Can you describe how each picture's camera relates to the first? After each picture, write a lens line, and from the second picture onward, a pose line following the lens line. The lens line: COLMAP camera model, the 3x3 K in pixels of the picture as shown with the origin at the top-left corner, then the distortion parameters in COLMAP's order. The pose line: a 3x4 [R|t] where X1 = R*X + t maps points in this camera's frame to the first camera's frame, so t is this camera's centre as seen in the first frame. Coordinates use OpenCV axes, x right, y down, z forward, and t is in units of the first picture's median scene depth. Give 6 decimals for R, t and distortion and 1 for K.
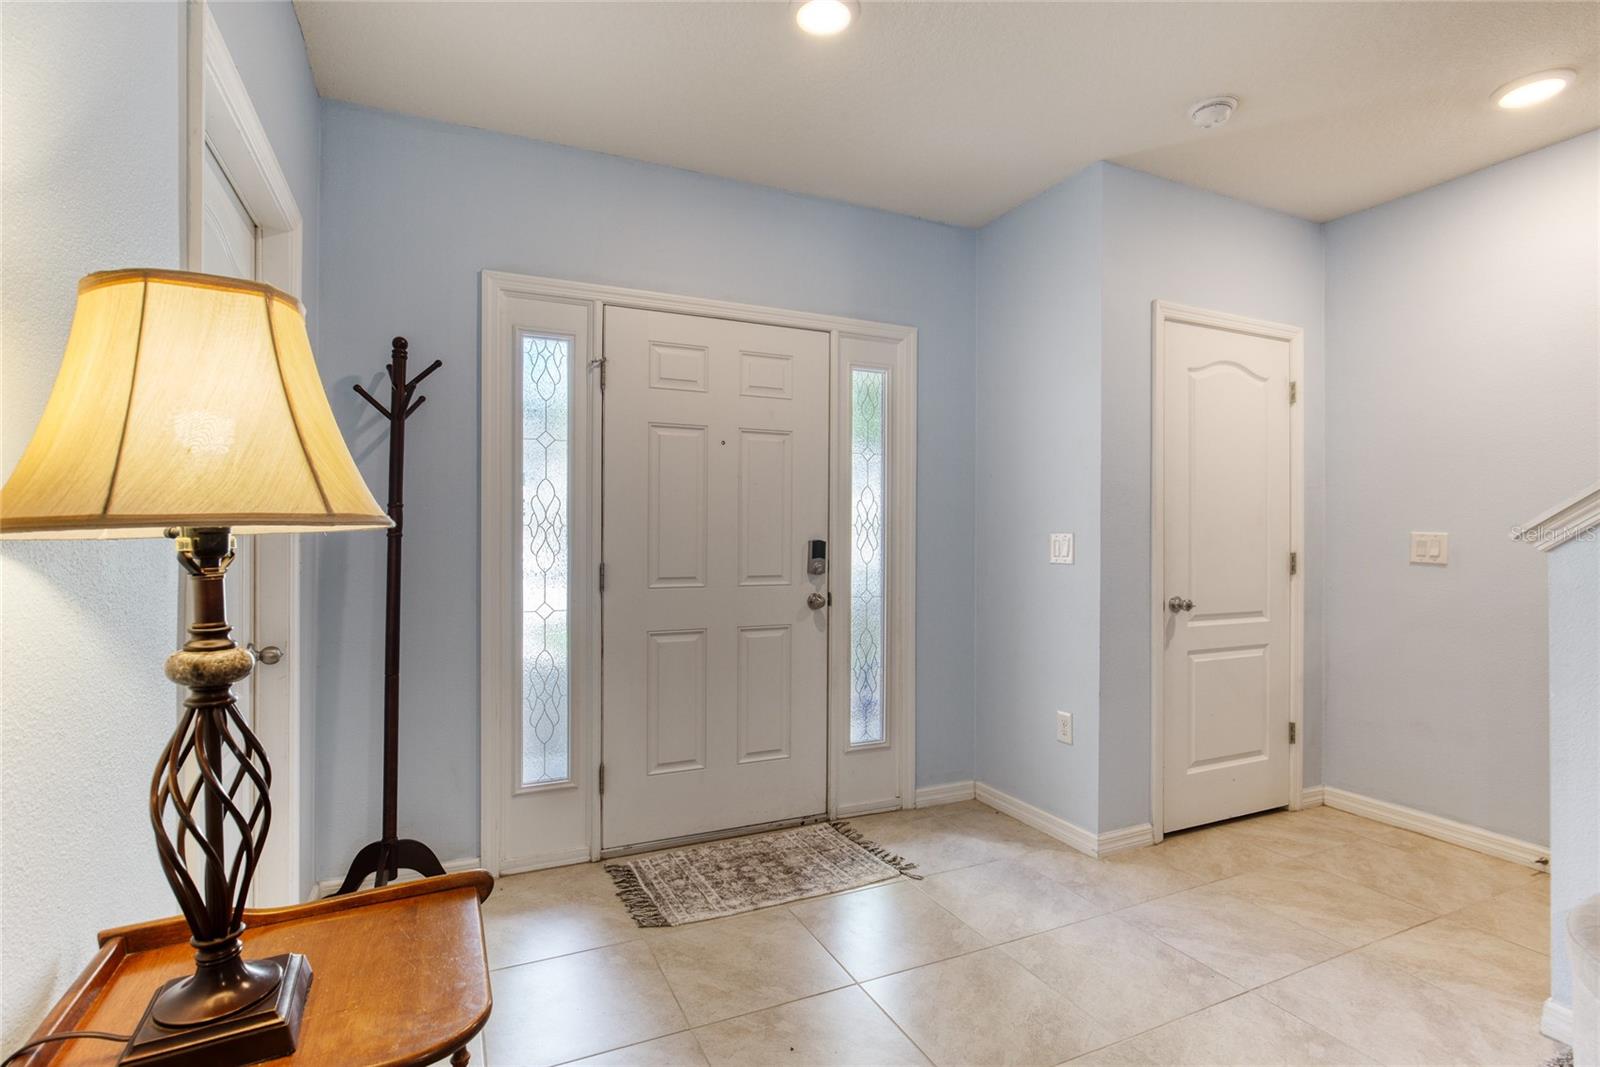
lens RADIAL K [[750.2, 0, 818.9], [0, 750.2, 535.5], [0, 0, 1]] dist [-0.023246, 0.000035]
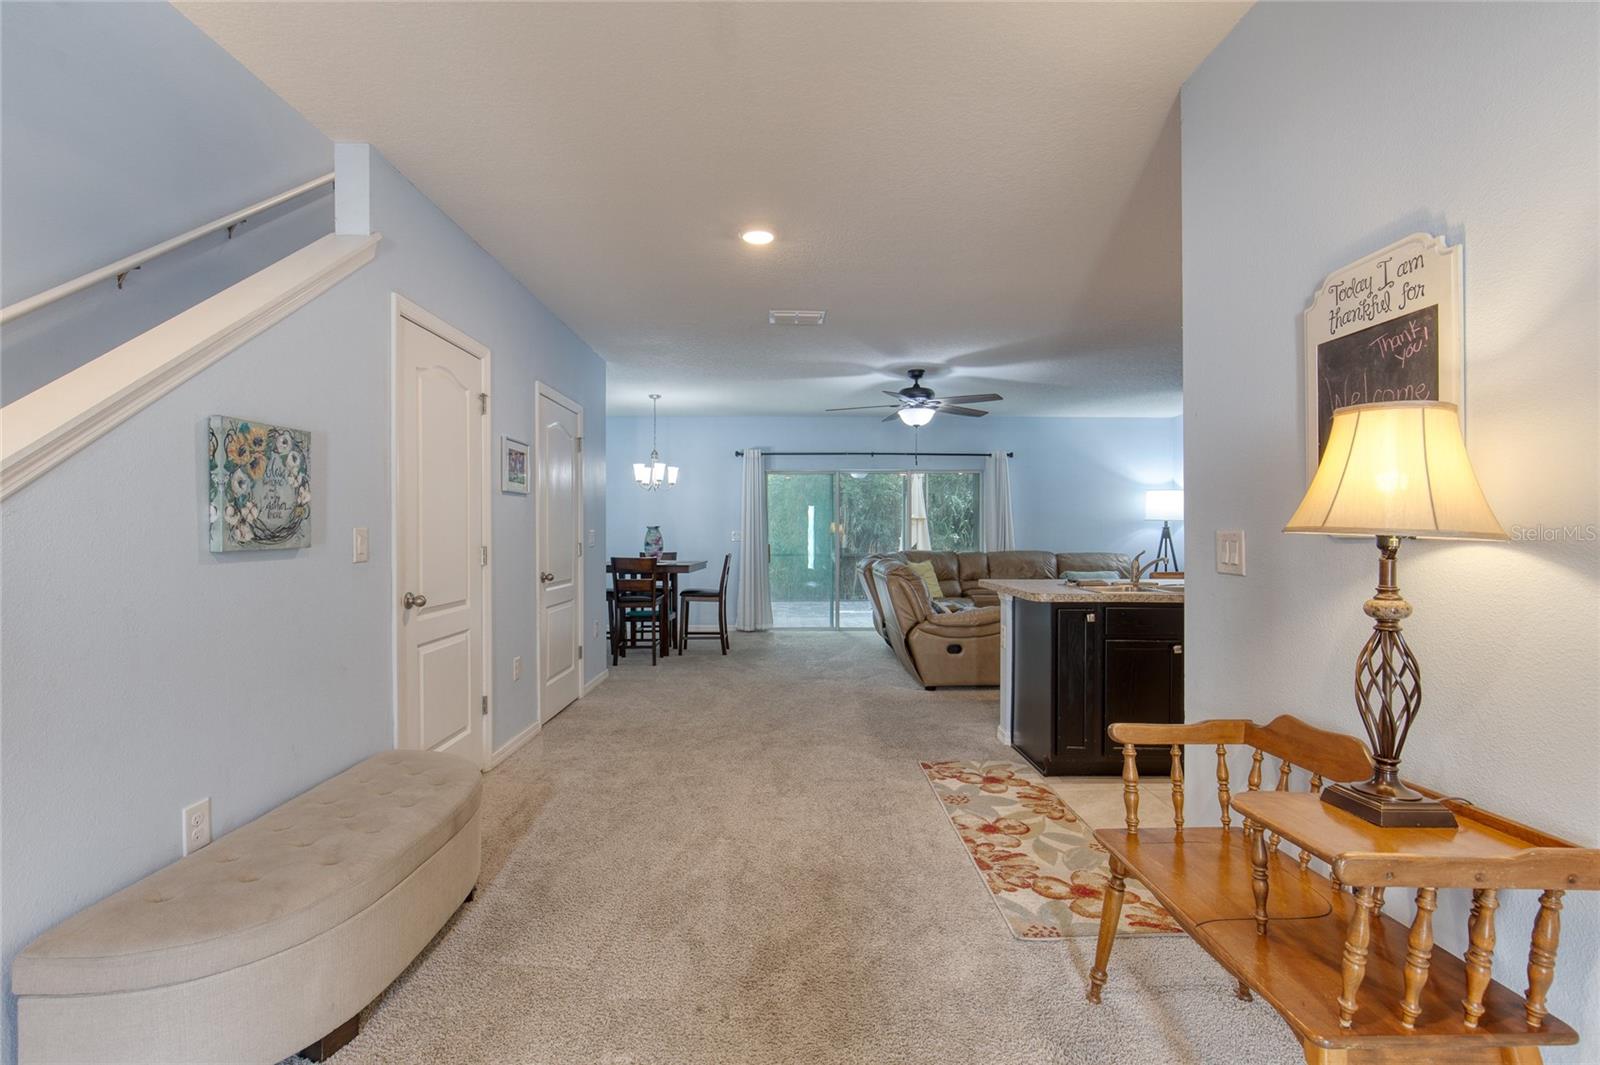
lens RADIAL K [[723.9, 0, 800.0], [0, 723.9, 532.5], [0, 0, 1]] dist [-0.035735, 0.010612]
pose [[-0.902776, -0.003795, 0.430093, -0.070321], [-0.004258, 0.999991, -0.000115, -0.001359], [-0.430089, -0.001935, -0.902784, 0.840501]]
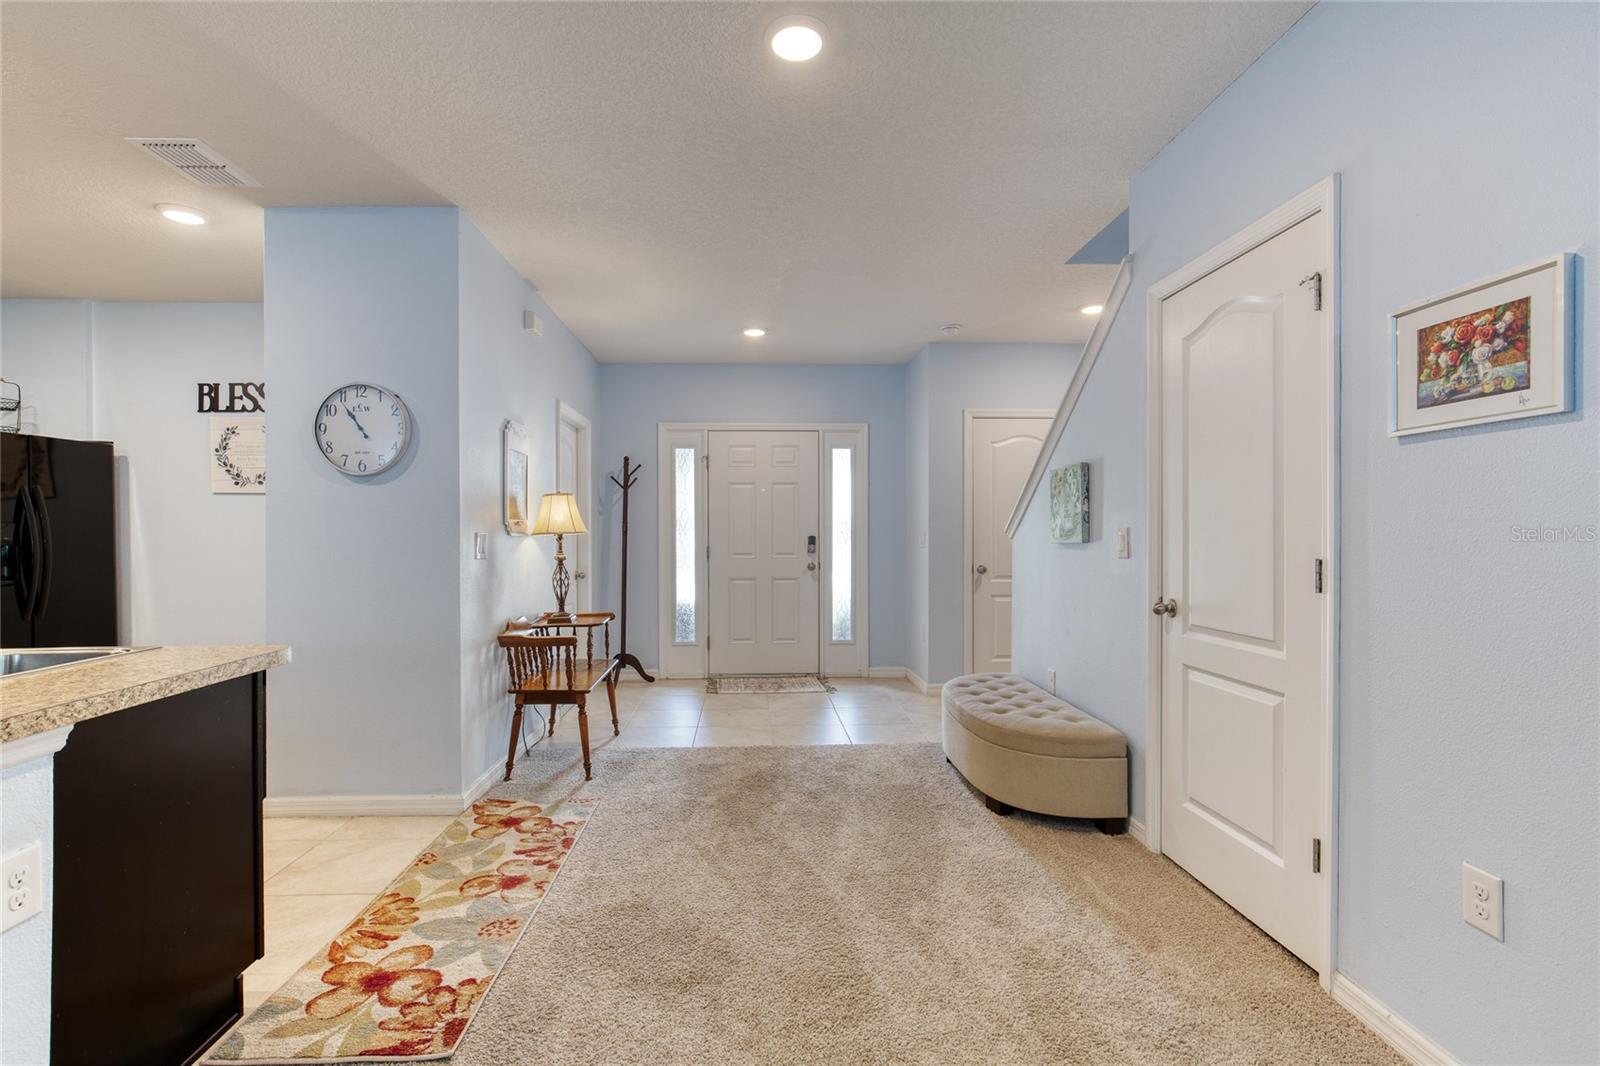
lens RADIAL K [[736.1, 0, 780.5], [0, 736.1, 535.8], [0, 0, 1]] dist [-0.025113, 0.005912]
pose [[0.912755, -0.003910, -0.408489, 0.812338], [0.005664, 0.999979, 0.003085, -0.000495], [0.408468, -0.005130, 0.912758, -0.929419]]
